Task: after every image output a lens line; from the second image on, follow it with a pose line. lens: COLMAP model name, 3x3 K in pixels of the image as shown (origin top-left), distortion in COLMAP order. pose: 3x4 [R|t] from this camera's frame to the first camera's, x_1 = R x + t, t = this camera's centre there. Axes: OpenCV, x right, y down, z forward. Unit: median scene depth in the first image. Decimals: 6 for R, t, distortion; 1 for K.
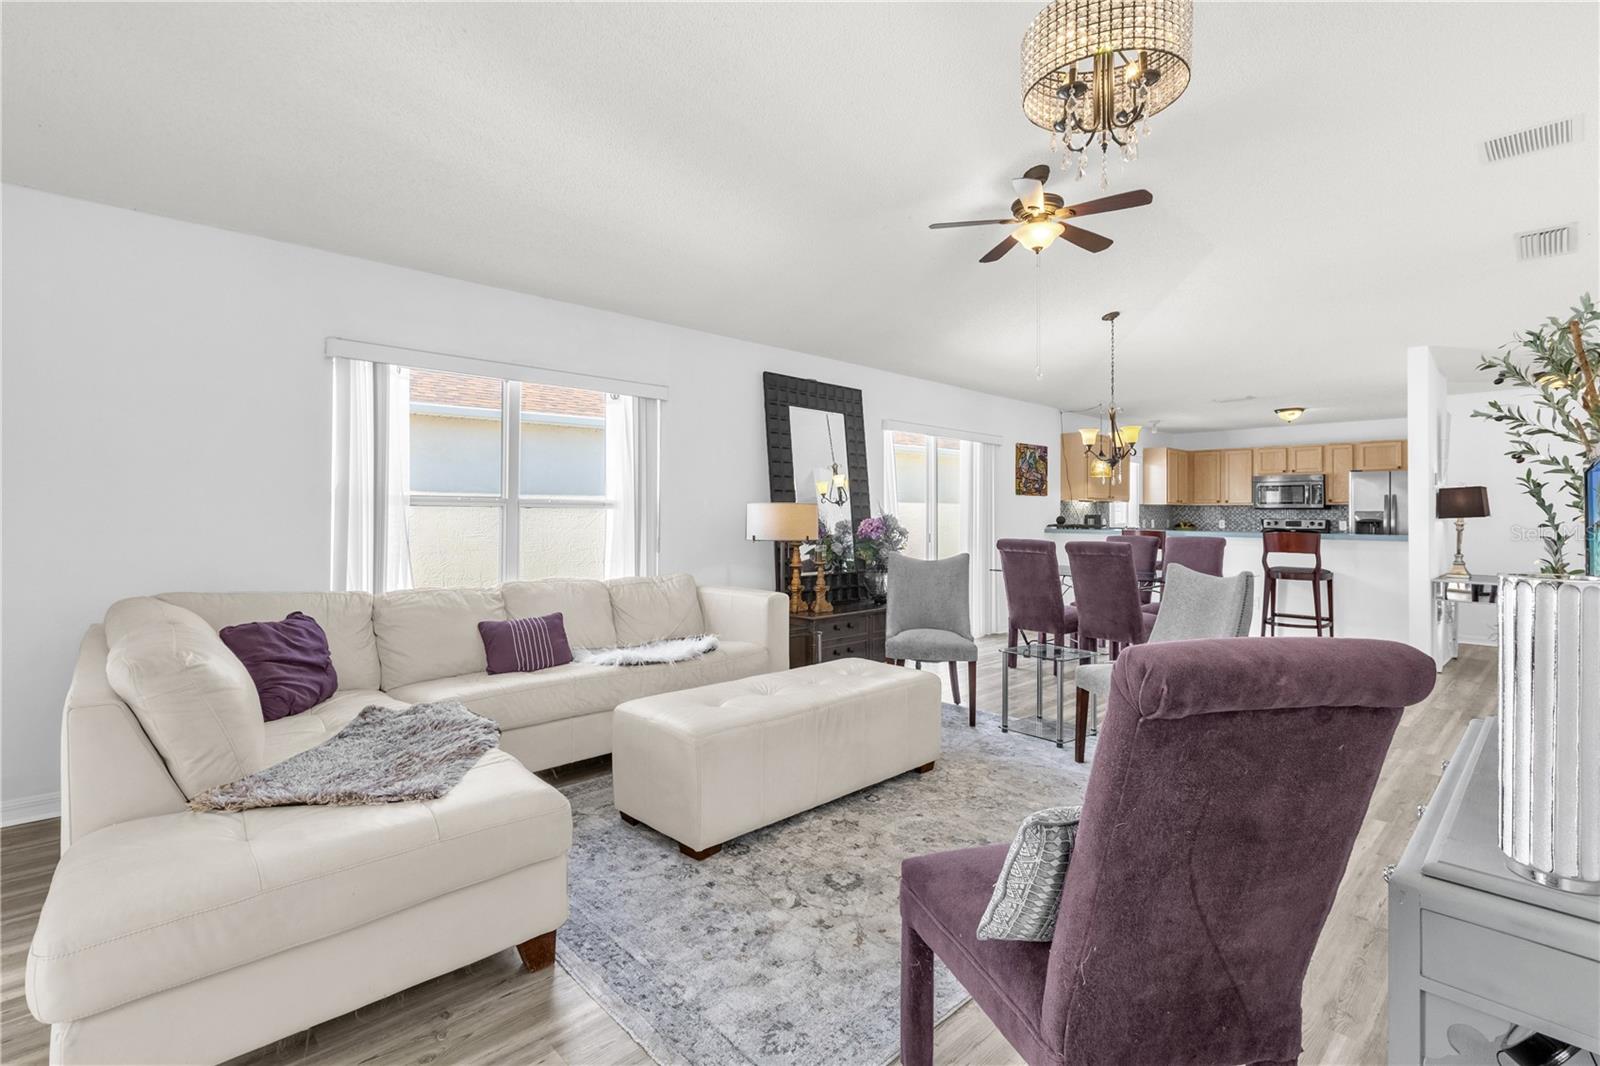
lens RADIAL K [[721.2, 0, 797.9], [0, 721.2, 507.8], [0, 0, 1]] dist [0.003710, -0.001787]
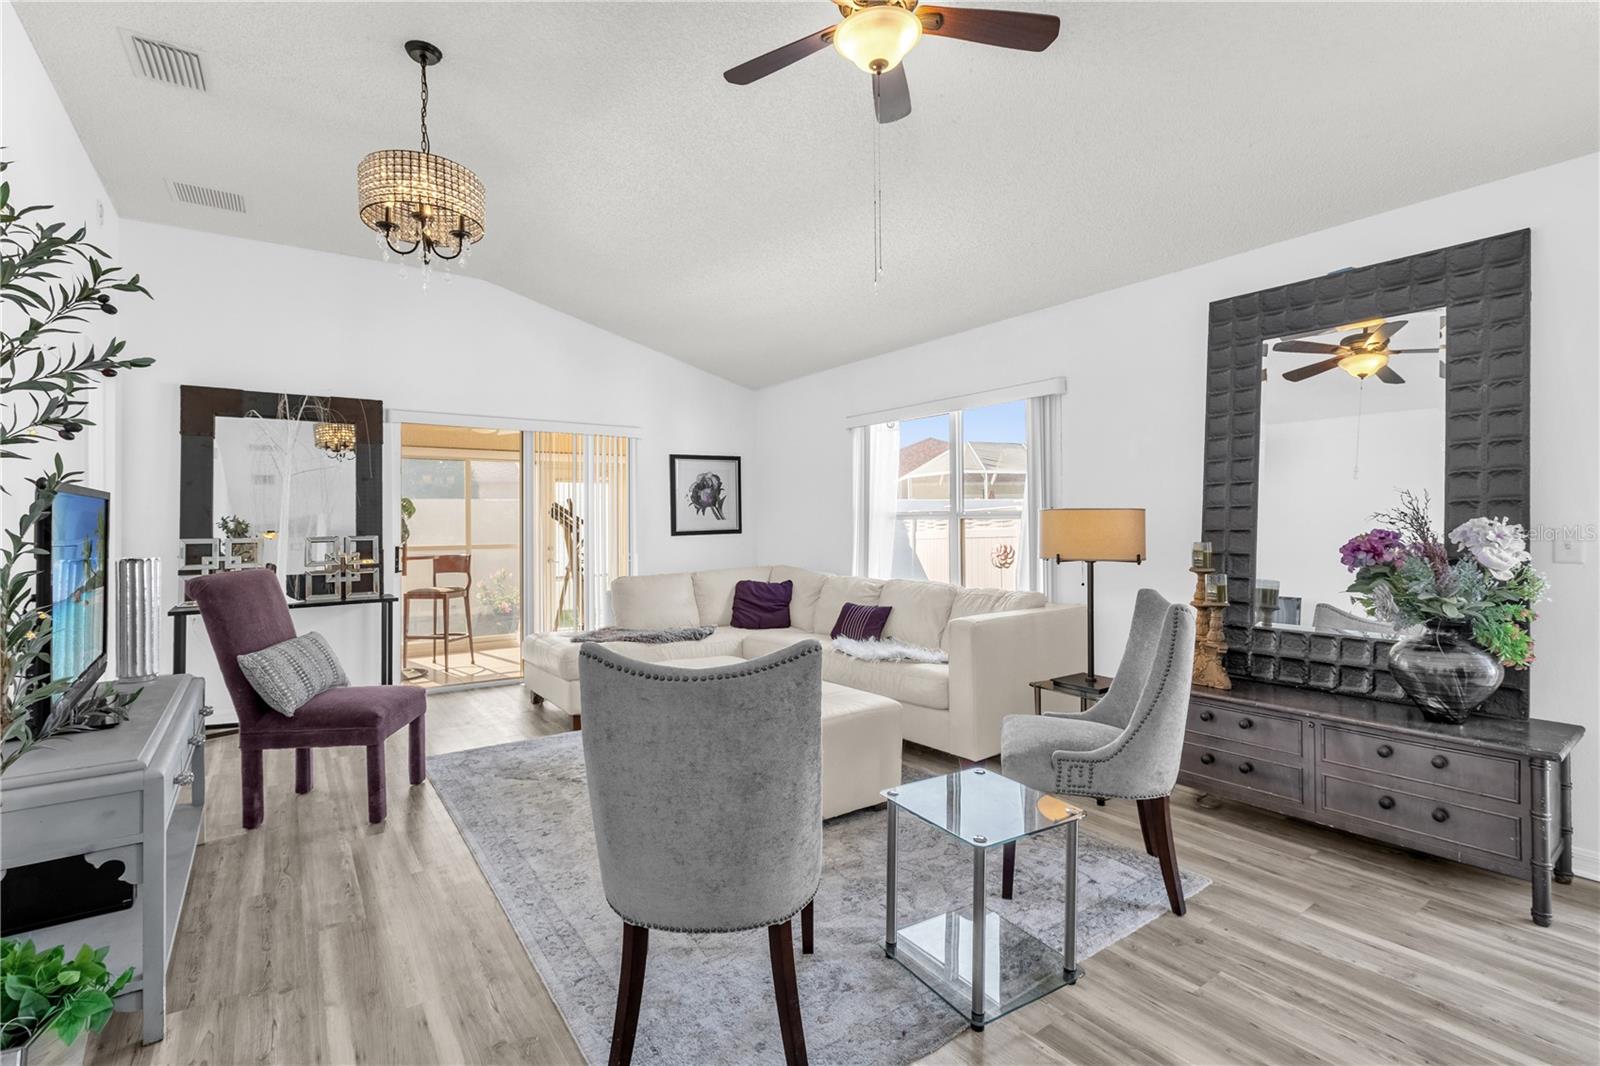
lens RADIAL K [[721.2, 0, 790.3], [0, 721.2, 511.2], [0, 0, 1]] dist [0.003710, -0.001787]
pose [[-0.130556, -0.021086, -0.991217, 0.434945], [0.018508, 0.999548, -0.023701, 0.004714], [0.991268, -0.021439, -0.130107, 0.476054]]
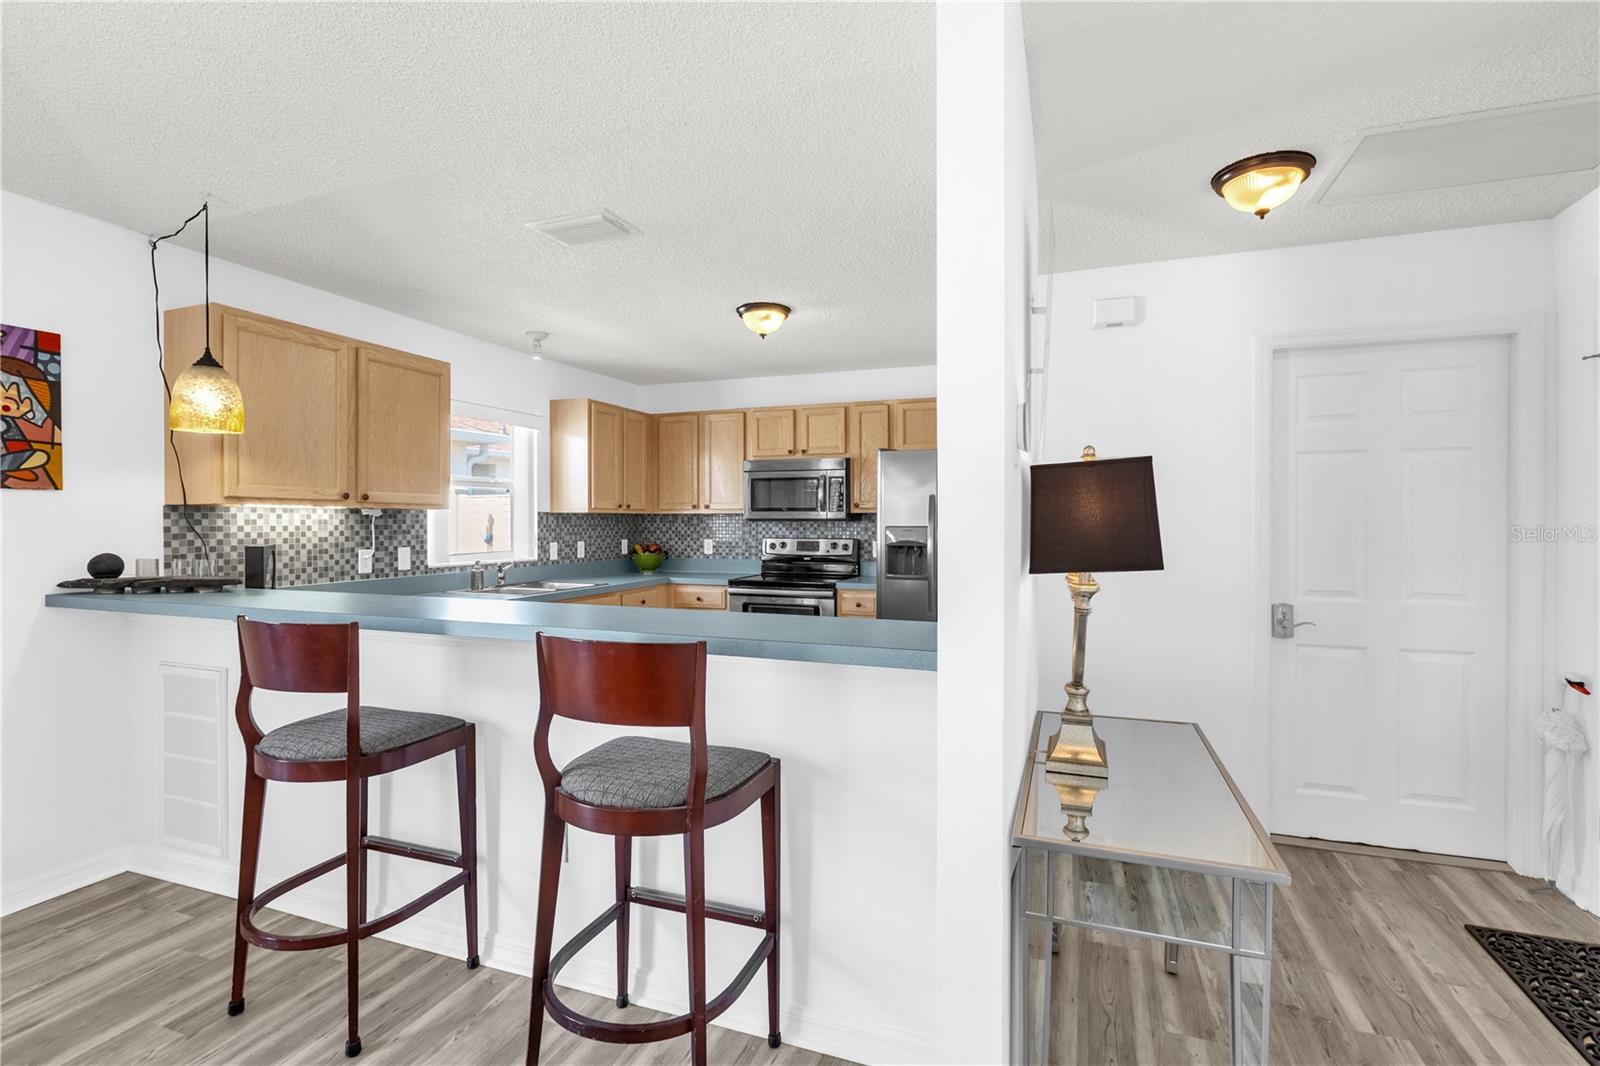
lens RADIAL K [[756.9, 0, 807.4], [0, 756.9, 528.6], [0, 0, 1]] dist [-0.010373, 0.001995]
pose [[0.886805, -0.012868, 0.461964, 0.504430], [0.002104, 0.999714, 0.023808, -0.007153], [-0.462138, -0.020141, 0.886579, 0.582583]]
